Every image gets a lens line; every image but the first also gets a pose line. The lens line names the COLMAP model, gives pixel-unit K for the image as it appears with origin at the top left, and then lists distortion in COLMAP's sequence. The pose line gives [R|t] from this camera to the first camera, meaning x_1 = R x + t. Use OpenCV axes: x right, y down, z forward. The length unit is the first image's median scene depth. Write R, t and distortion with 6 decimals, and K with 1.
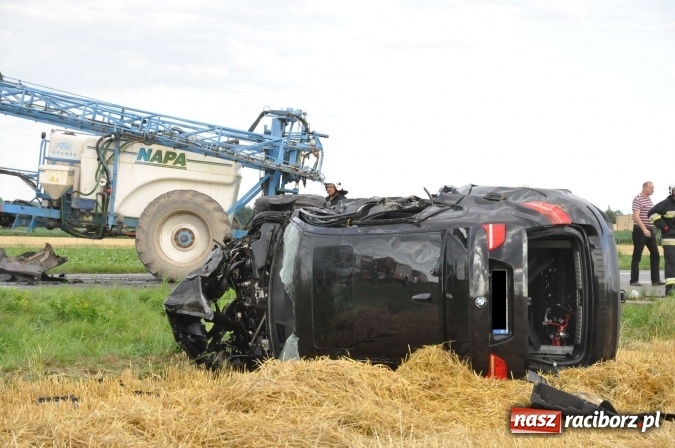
lens RADIAL K [[1953.2, 0, 338.5], [0, 1953.2, 226.6], [0, 0, 1]] dist [0.626205, 0.000000]
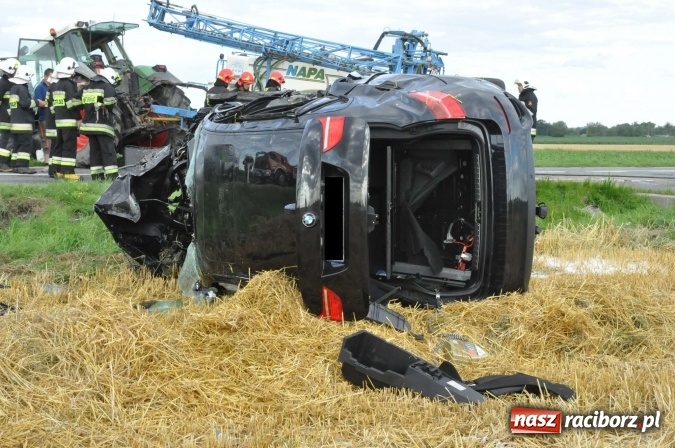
lens RADIAL K [[1166.1, 0, 335.4], [0, 1166.1, 223.1], [0, 0, 1]] dist [0.252251, 0.000000]
pose [[0.972968, 0.025920, -0.229482, 0.098633], [-0.008897, 0.997151, 0.074907, 0.003132], [0.230770, -0.070840, 0.970426, 0.299377]]
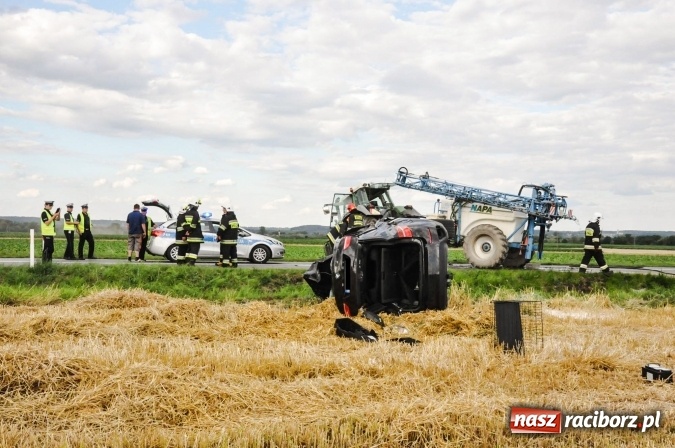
lens RADIAL K [[849.0, 0, 318.2], [0, 849.0, 239.9], [0, 0, 1]] dist [0.083098, 0.000000]
pose [[0.825283, 0.006187, -0.564685, 0.286874], [-0.009923, 0.999944, -0.003547, 0.002909], [0.564632, 0.008531, 0.825299, 0.150652]]
